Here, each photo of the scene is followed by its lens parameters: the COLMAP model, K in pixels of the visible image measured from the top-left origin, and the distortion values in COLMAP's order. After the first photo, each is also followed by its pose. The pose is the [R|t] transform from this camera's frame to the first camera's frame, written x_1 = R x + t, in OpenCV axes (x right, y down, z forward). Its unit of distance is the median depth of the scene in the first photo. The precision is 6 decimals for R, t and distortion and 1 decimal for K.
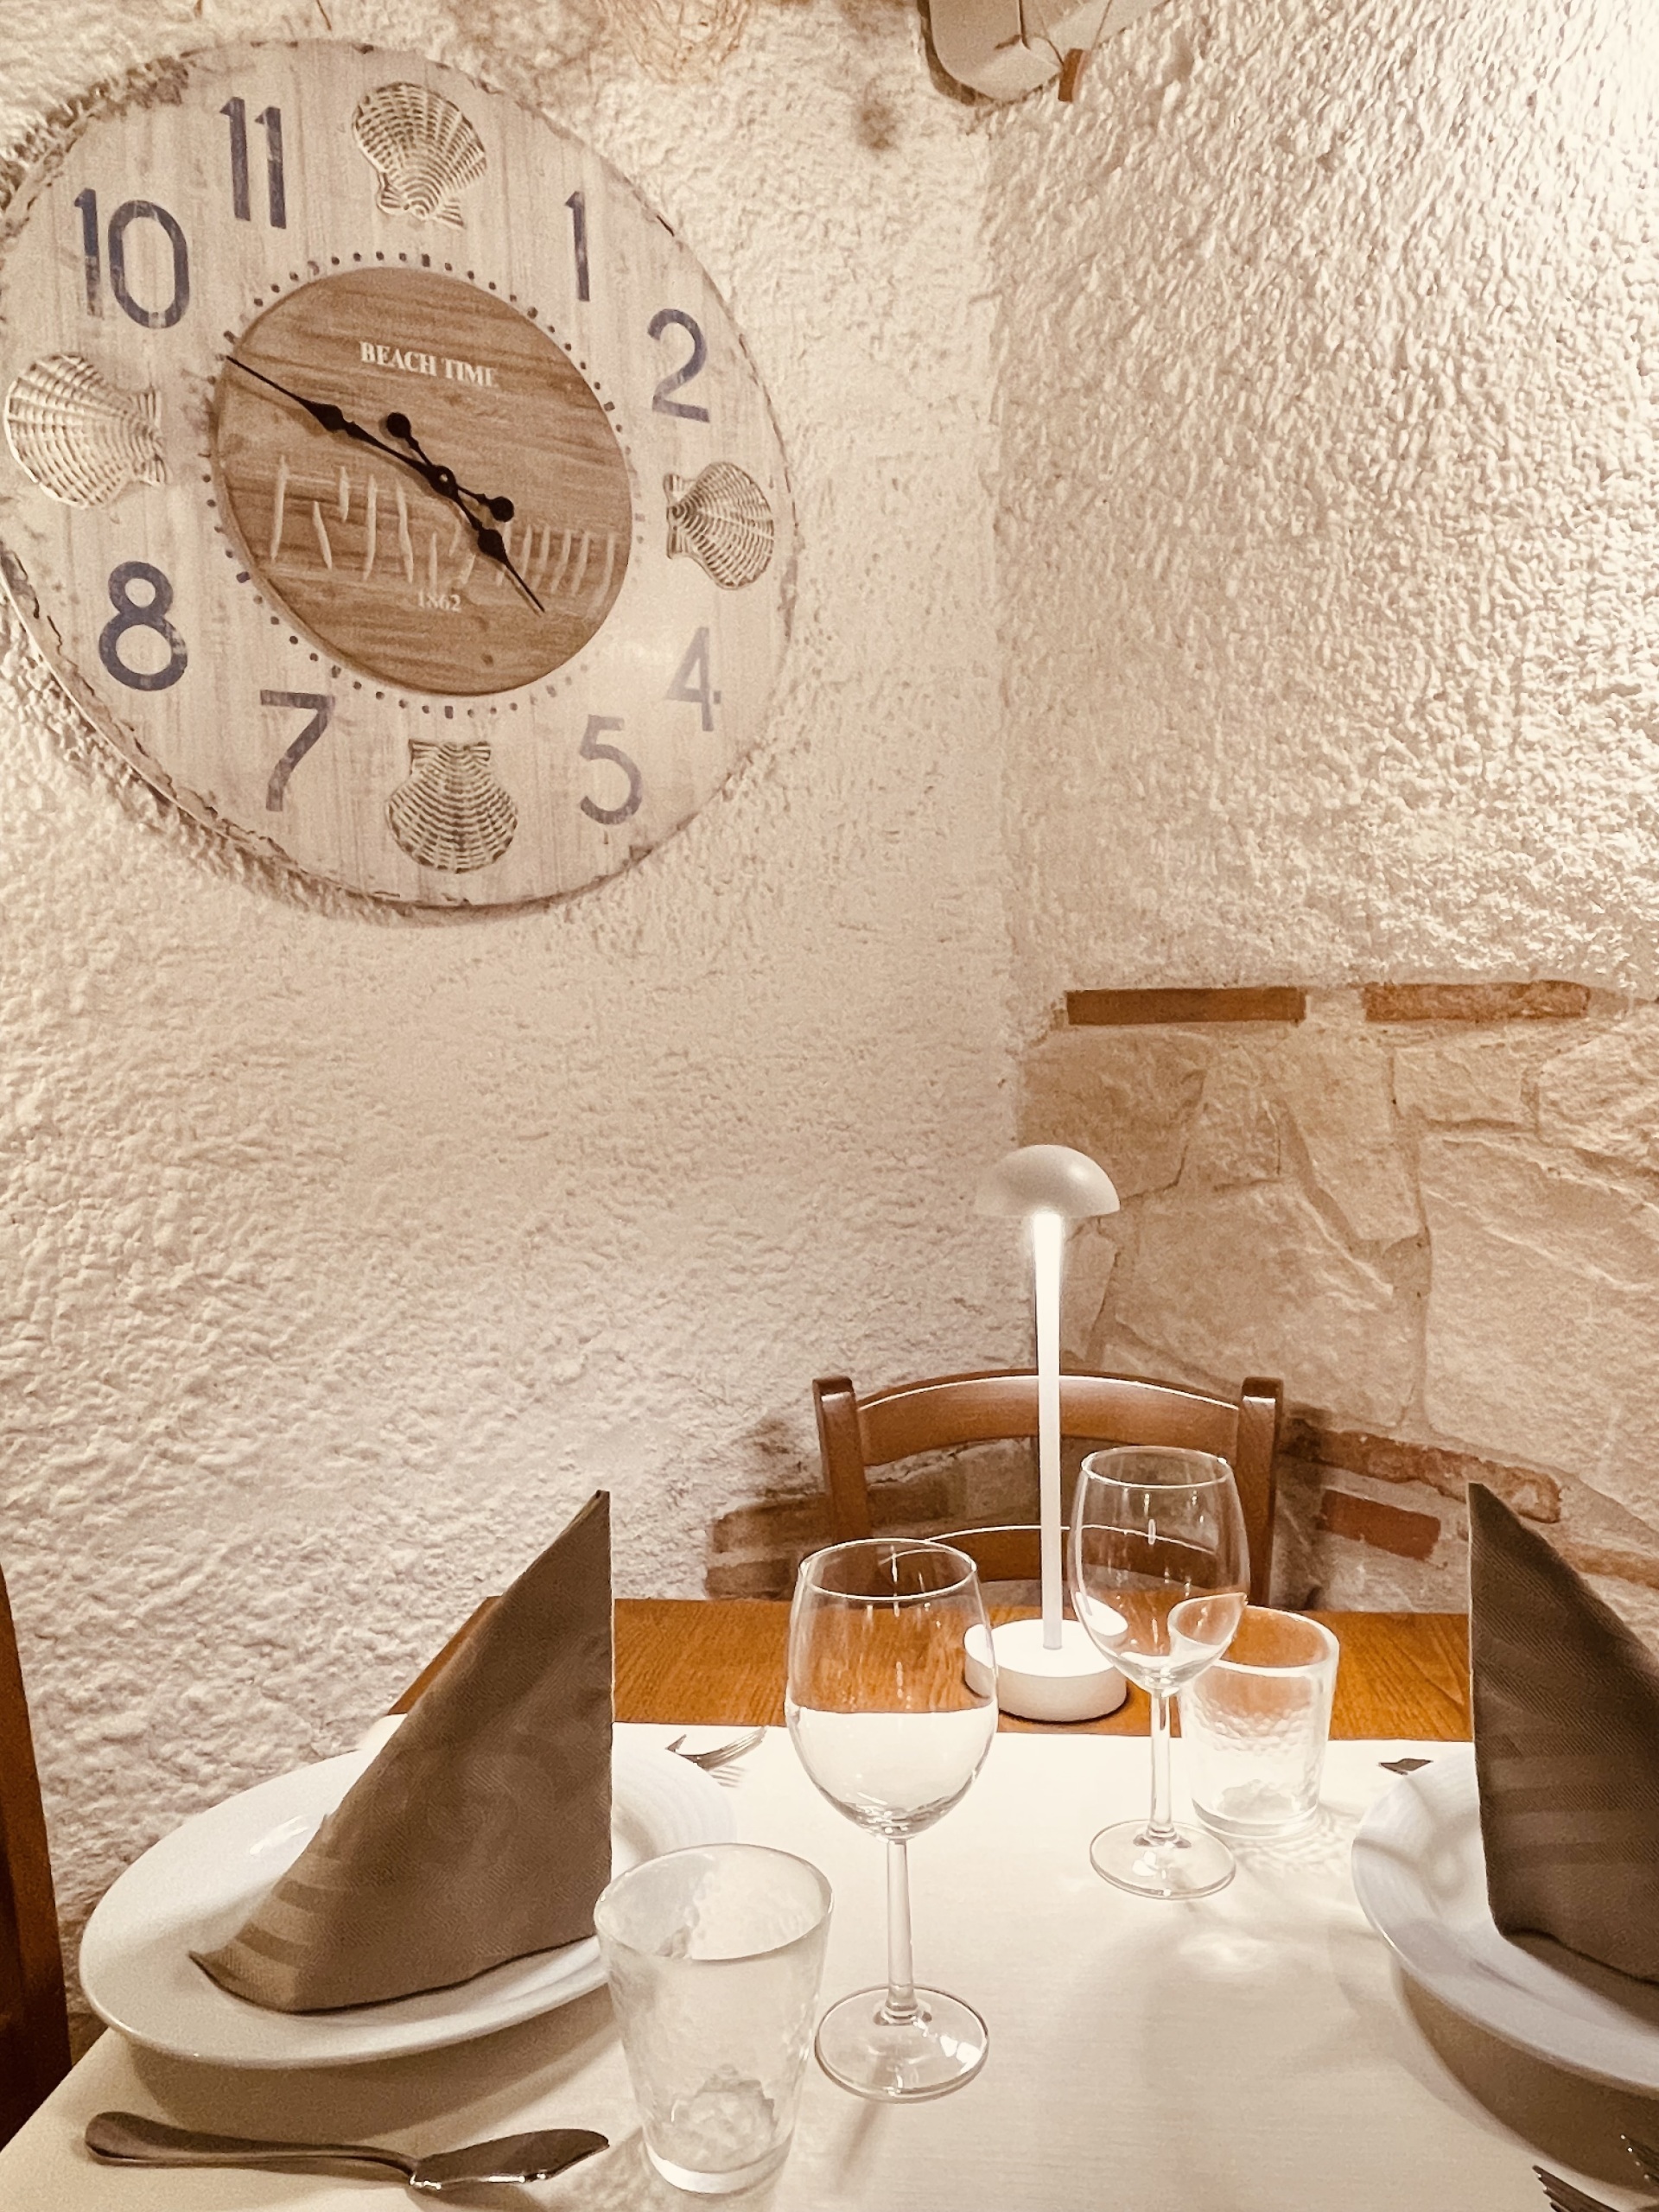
lens RADIAL K [[1603.6, 0, 816.1], [0, 1603.6, 1113.0], [0, 0, 1]] dist [0.019160, -0.036245]
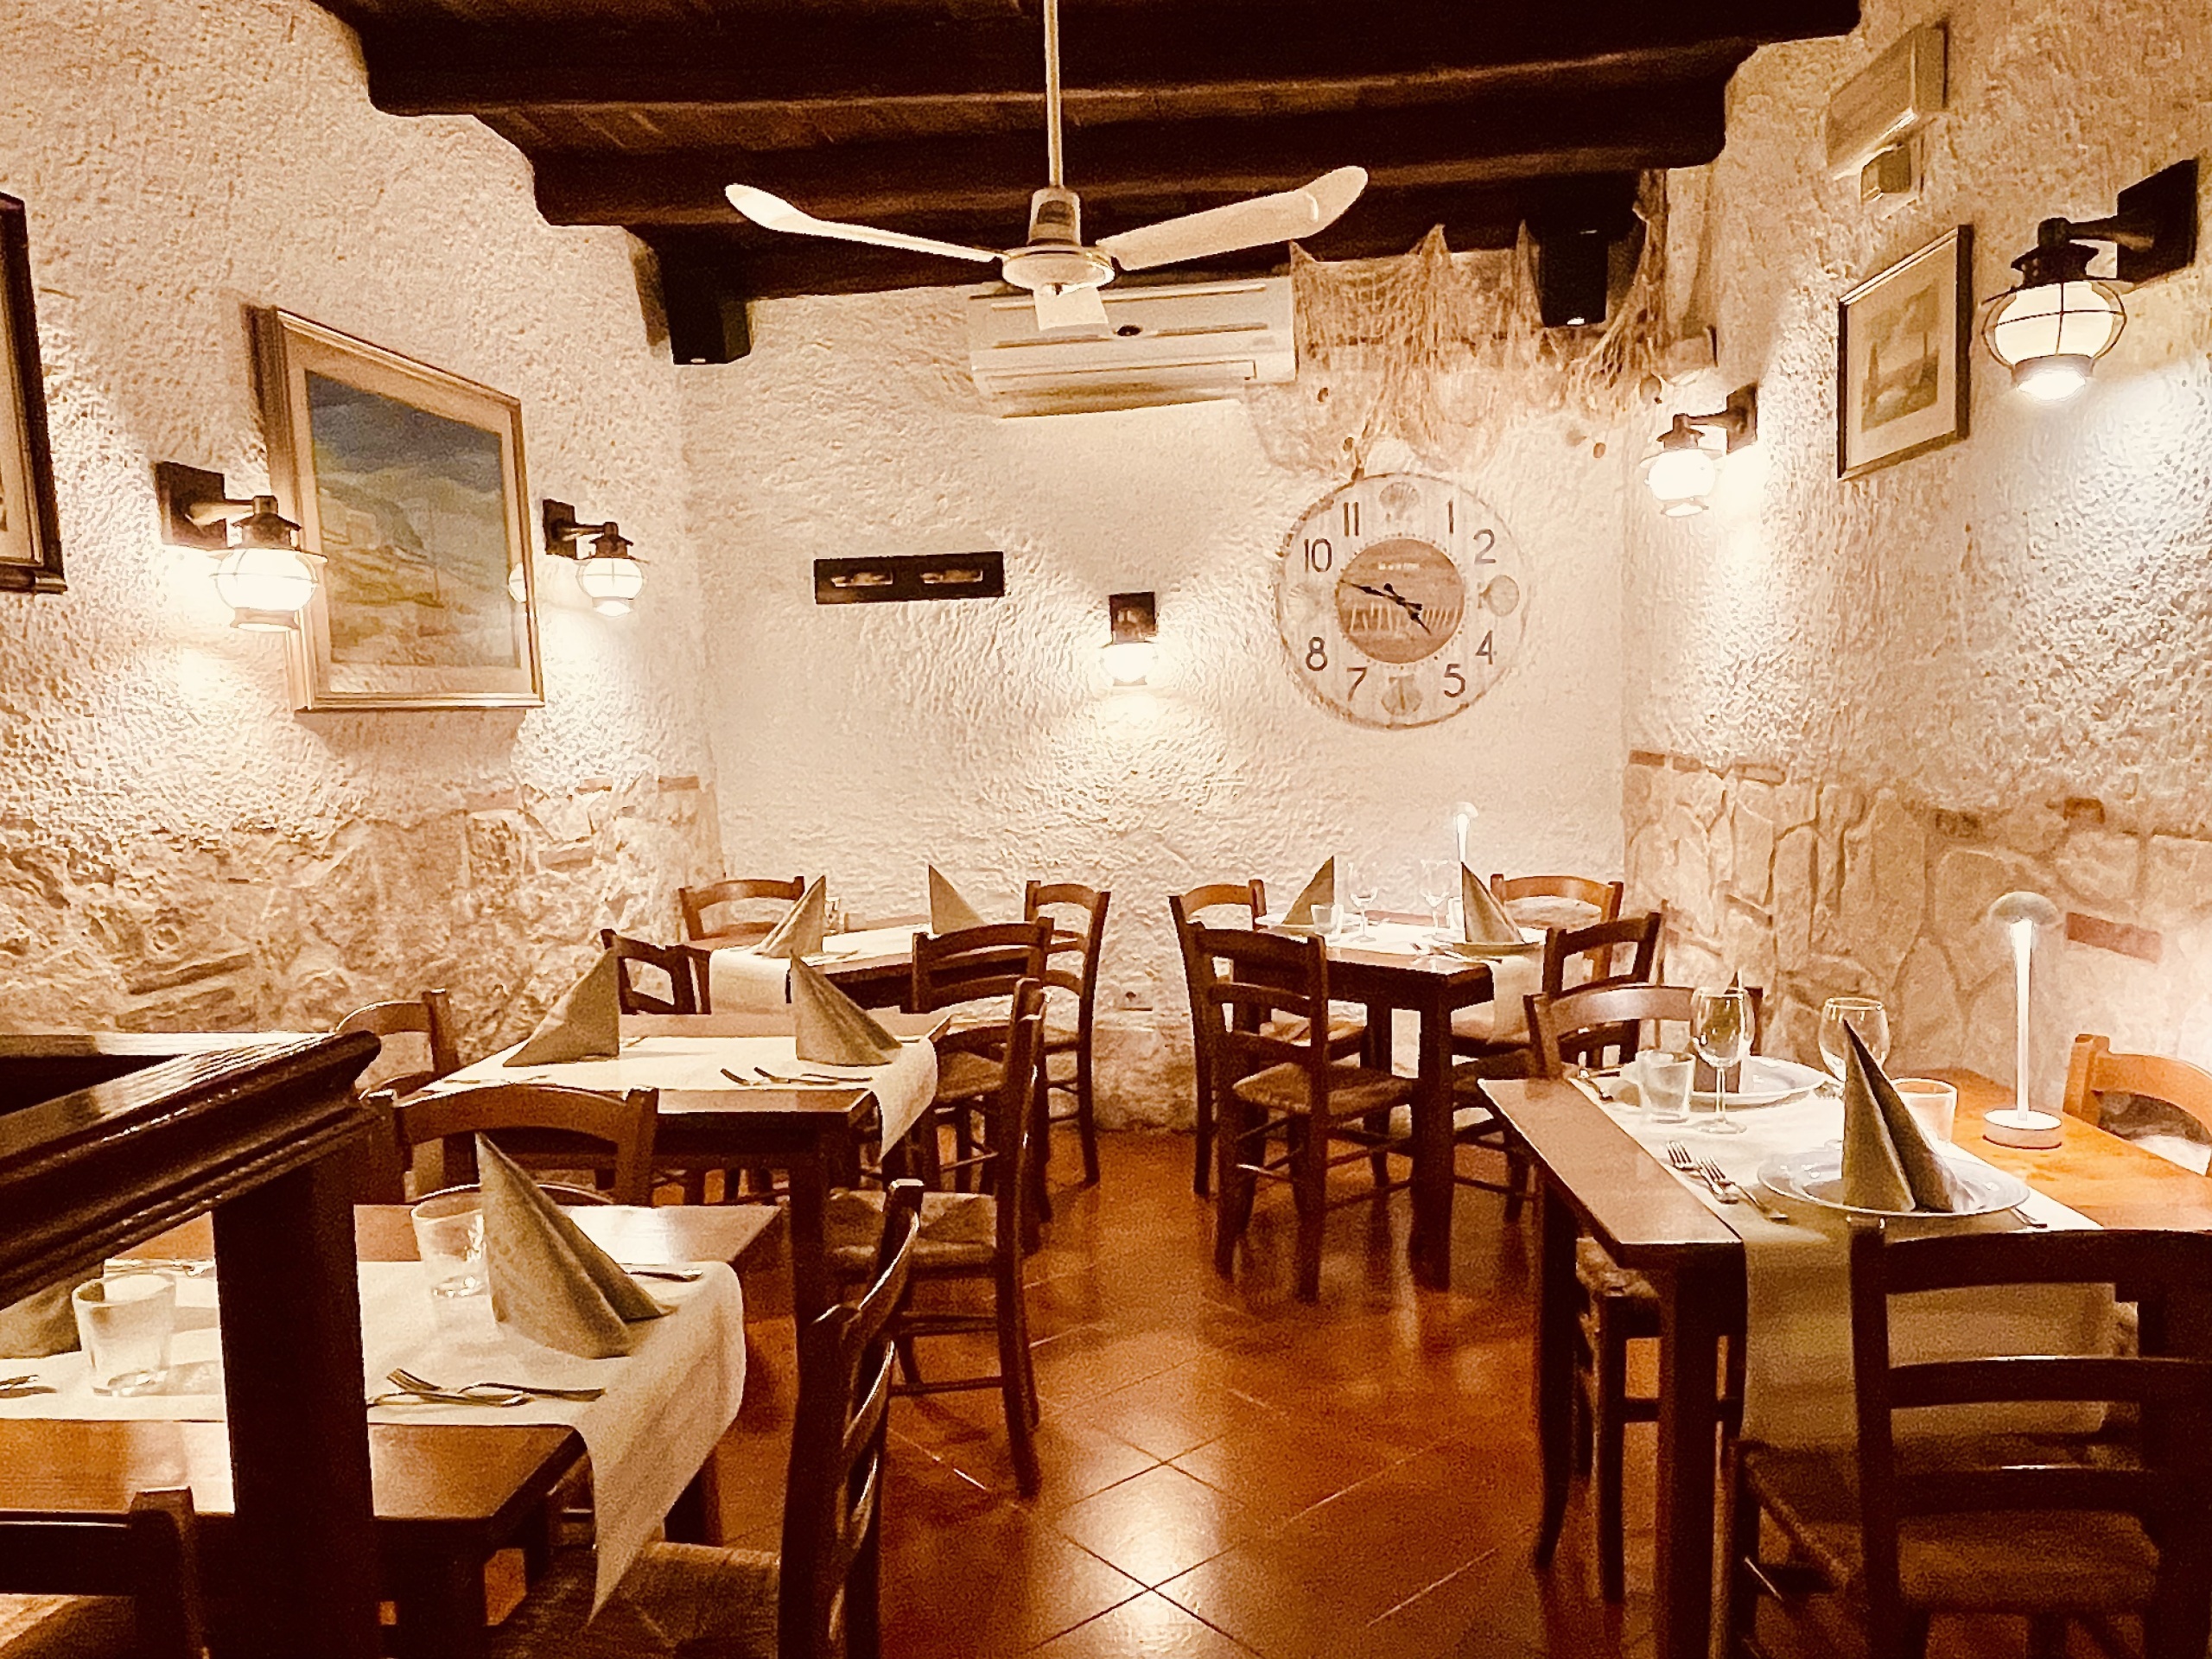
lens RADIAL K [[1603.6, 0, 1126.4], [0, 1603.6, 825.6], [0, 0, 1]] dist [0.019160, -0.036245]
pose [[0.781012, 0.052733, -0.622286, 1.430576], [-0.030735, 0.998467, 0.046037, -0.057764], [0.623760, -0.016829, 0.781435, -1.991129]]
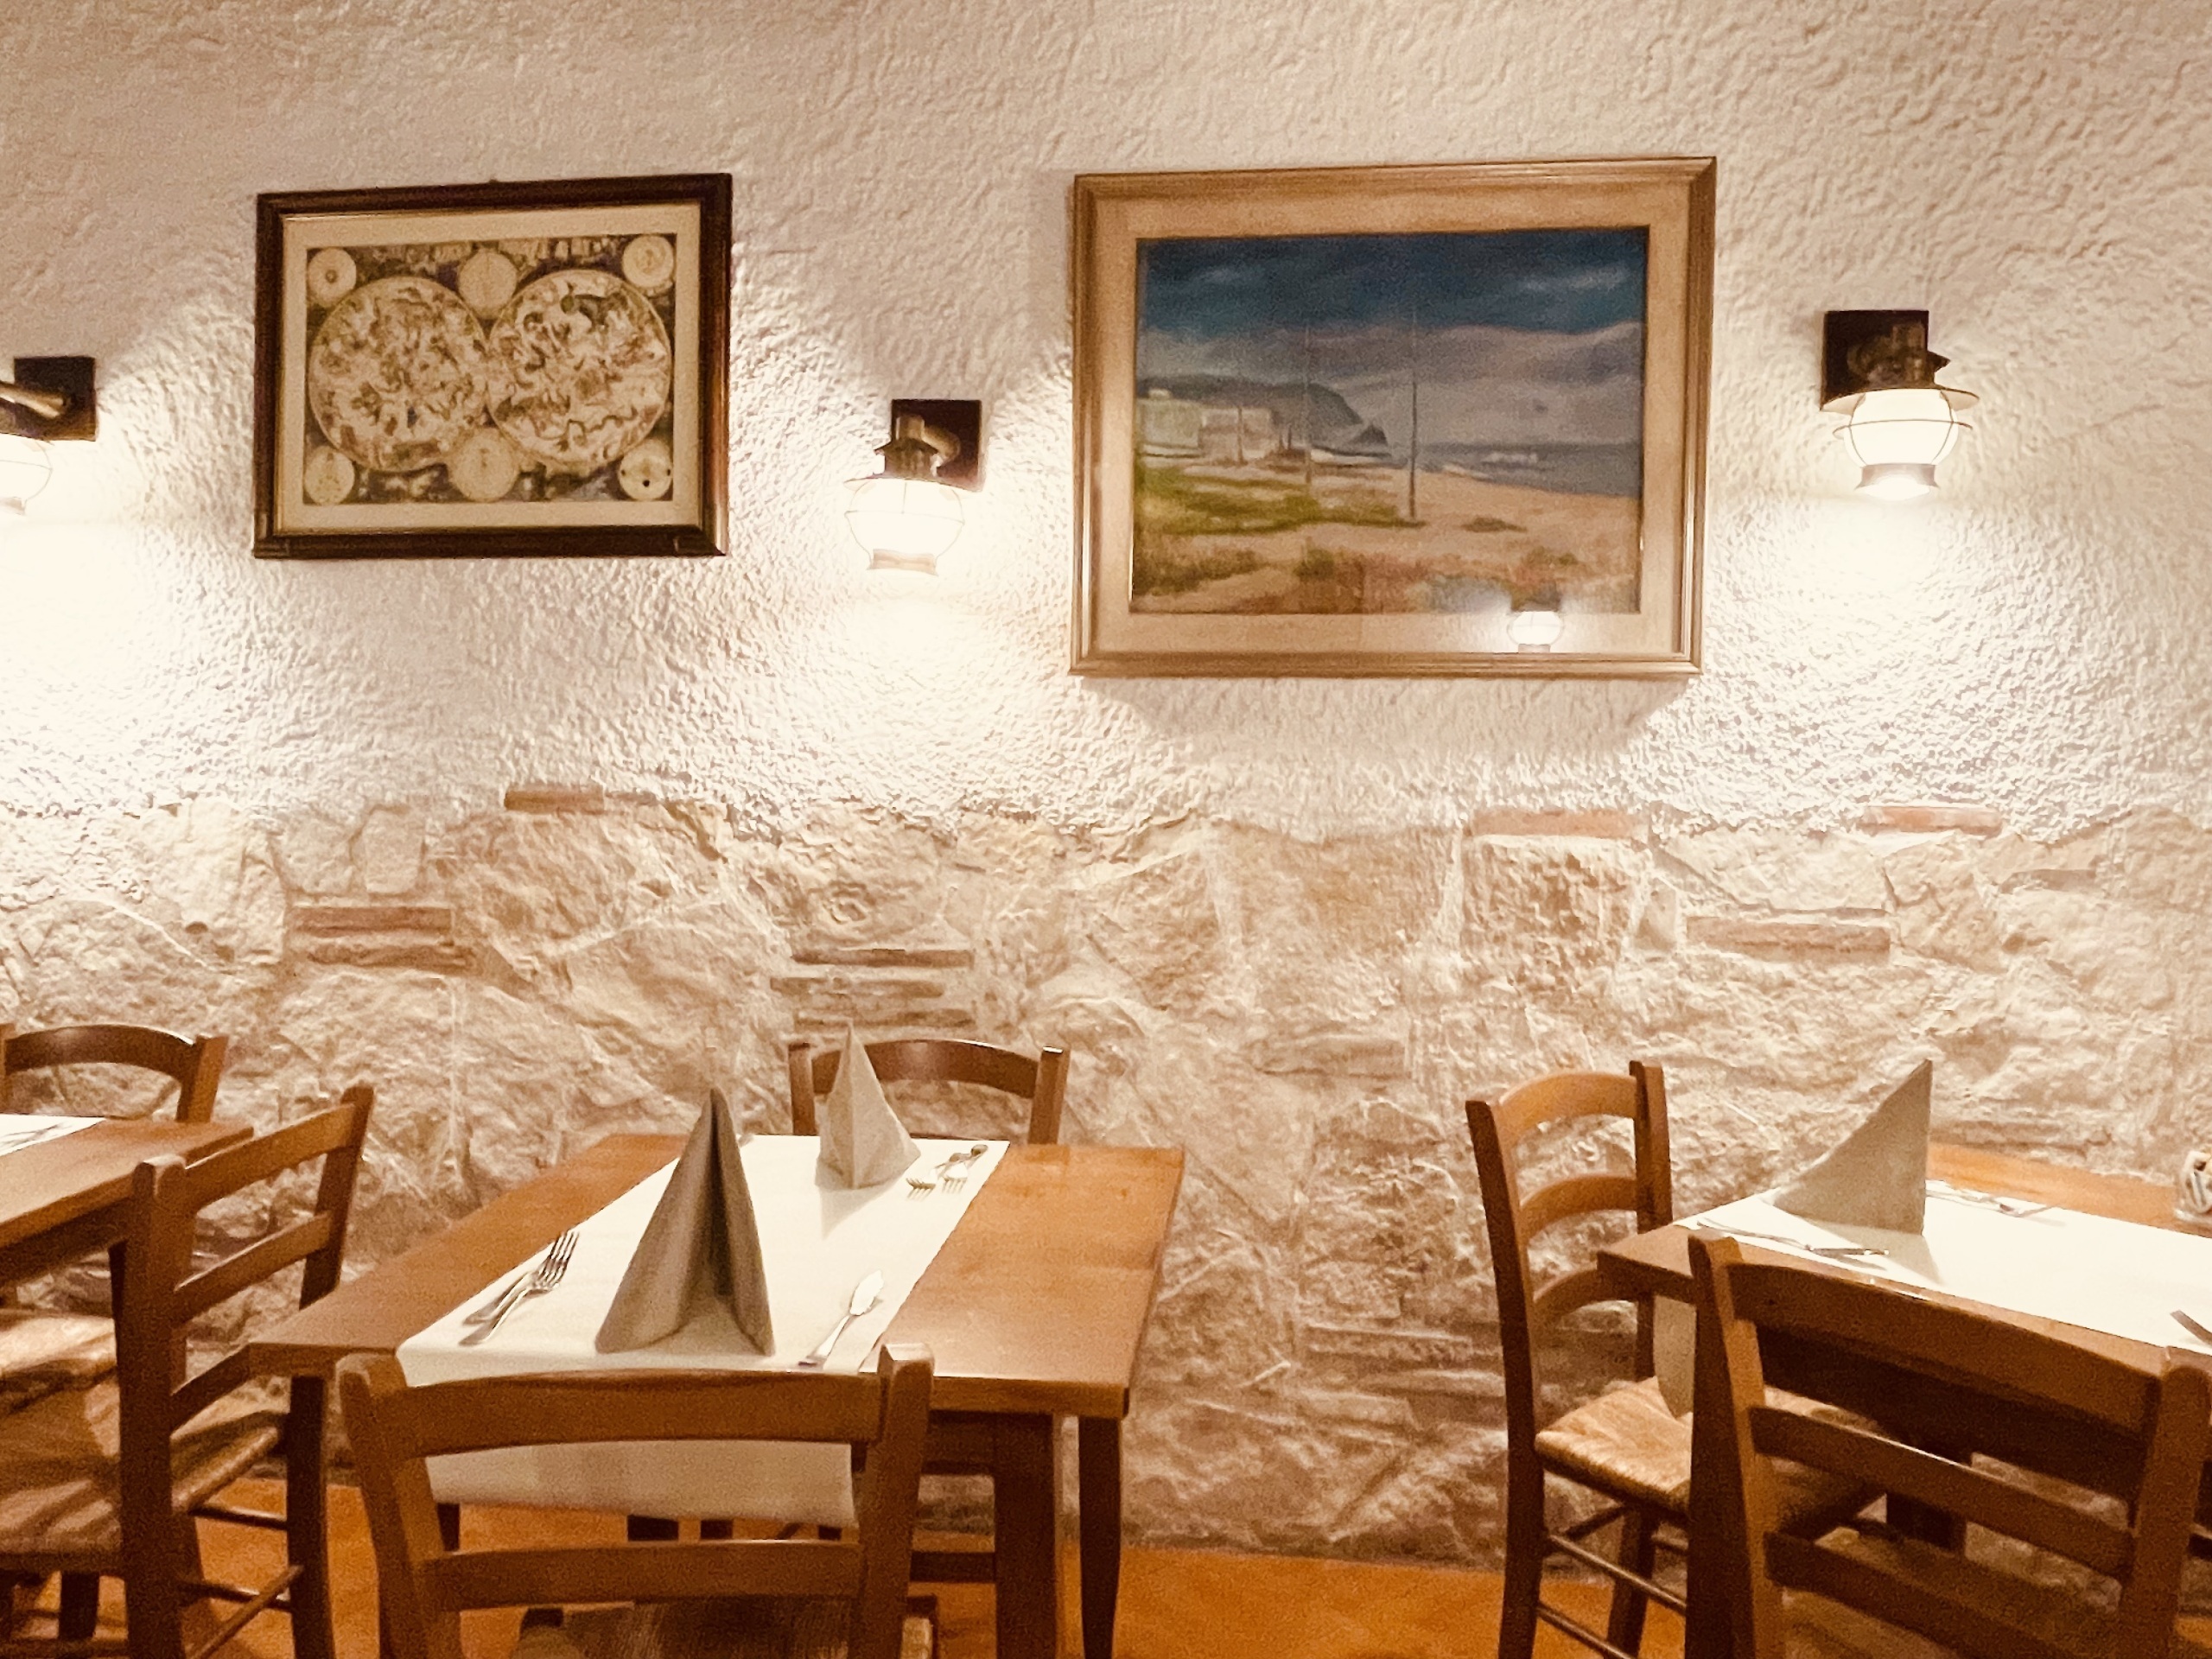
lens RADIAL K [[1603.6, 0, 1122.0], [0, 1603.6, 837.4], [0, 0, 1]] dist [0.019160, -0.036245]
pose [[-0.624734, 0.067007, -0.777957, 0.557257], [-0.038978, 0.992393, 0.116778, -0.107835], [0.779864, 0.103278, -0.617370, 0.139929]]
